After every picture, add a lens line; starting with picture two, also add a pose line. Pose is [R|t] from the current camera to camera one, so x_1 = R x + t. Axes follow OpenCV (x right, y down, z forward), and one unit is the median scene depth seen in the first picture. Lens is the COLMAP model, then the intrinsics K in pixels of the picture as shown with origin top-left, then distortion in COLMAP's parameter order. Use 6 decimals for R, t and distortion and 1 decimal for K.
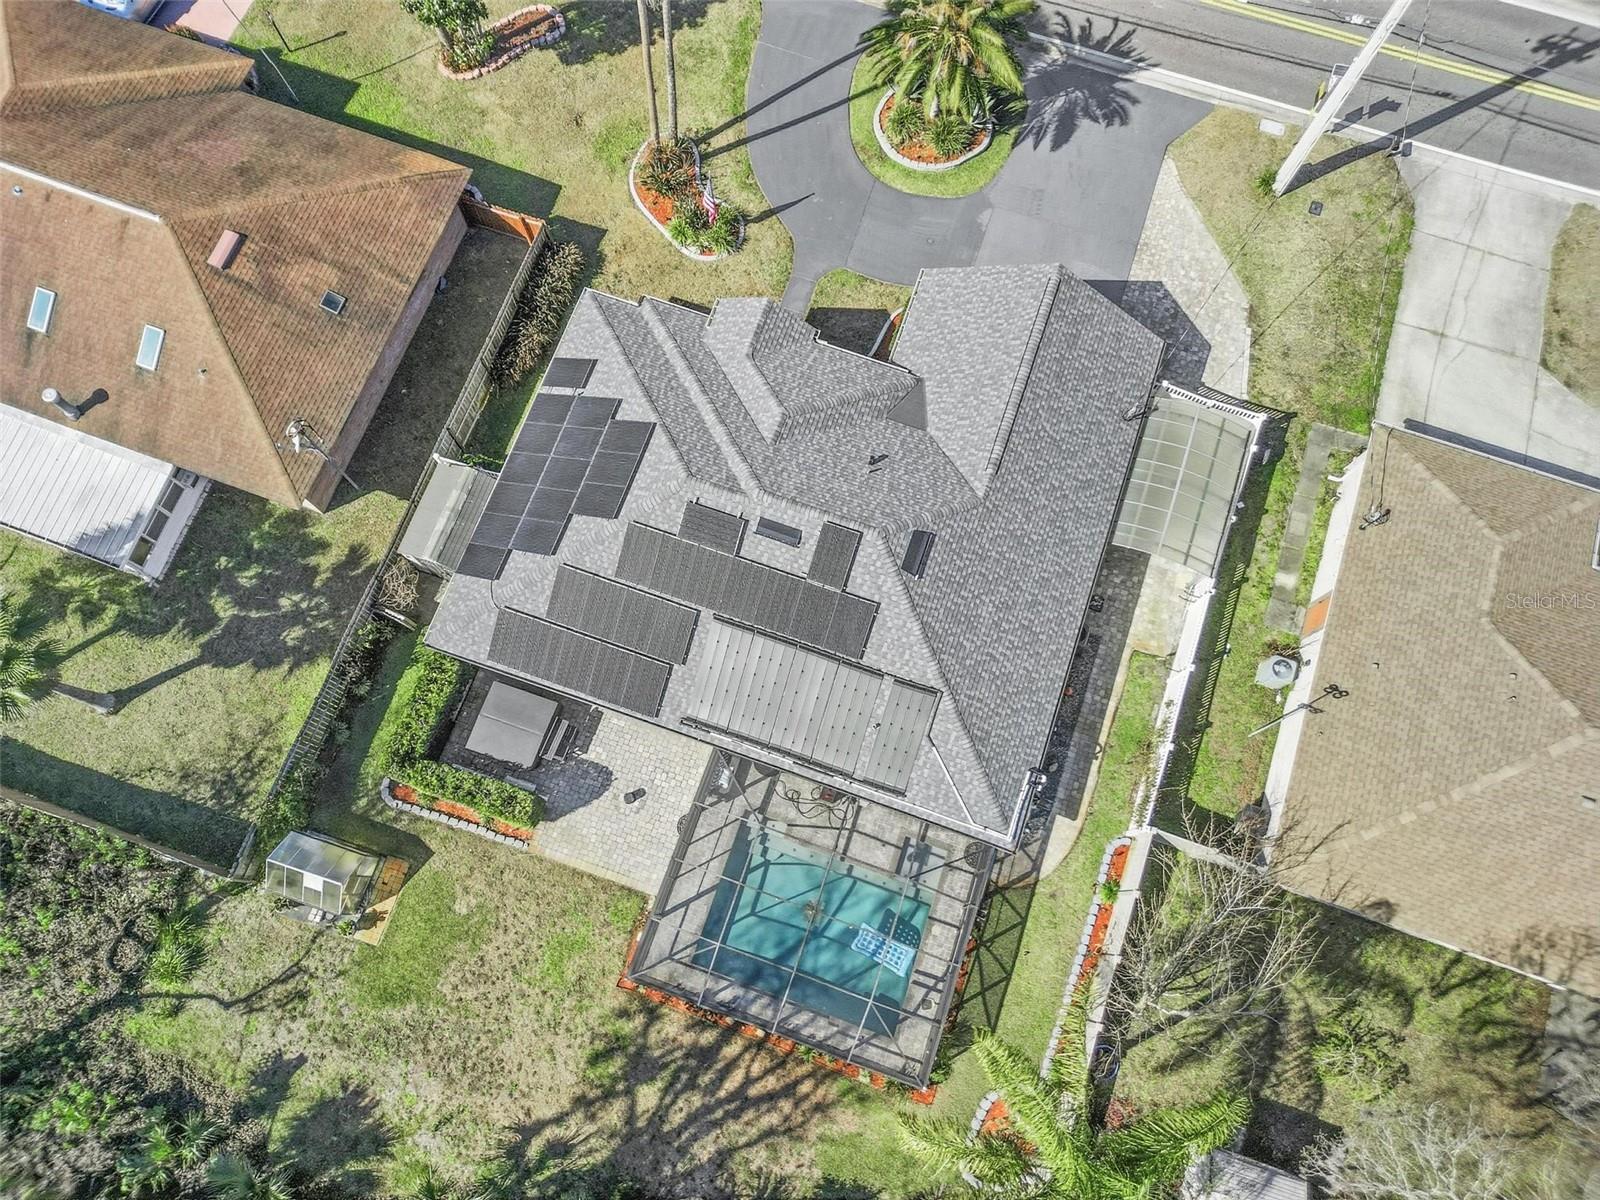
lens RADIAL K [[1107.7, 0, 805.5], [0, 1107.7, 601.0], [0, 0, 1]] dist [0.048163, -0.050240]
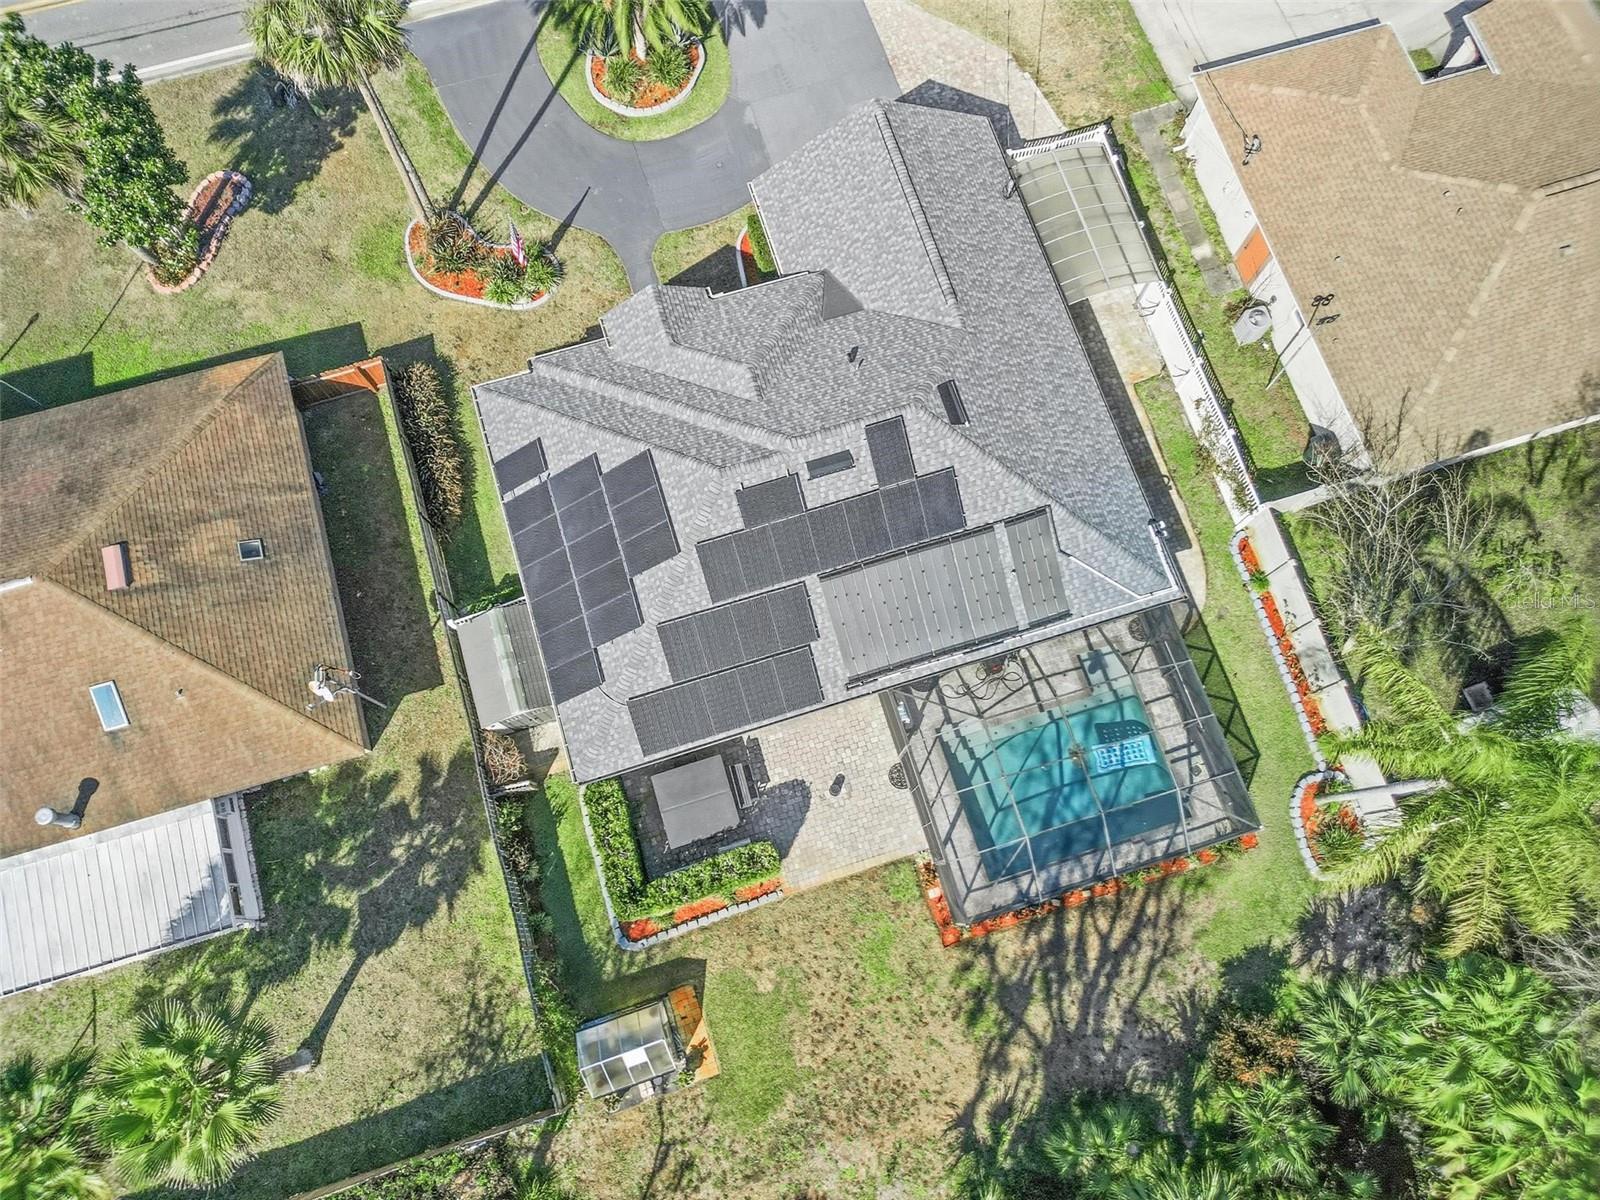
lens RADIAL K [[1109.6, 0, 804.1], [0, 1109.6, 597.3], [0, 0, 1]] dist [0.060769, -0.061223]
pose [[0.802167, -0.577358, 0.152268, -0.233216], [0.575422, 0.815576, 0.061043, -0.035821], [-0.159429, 0.038652, 0.986452, 0.037112]]
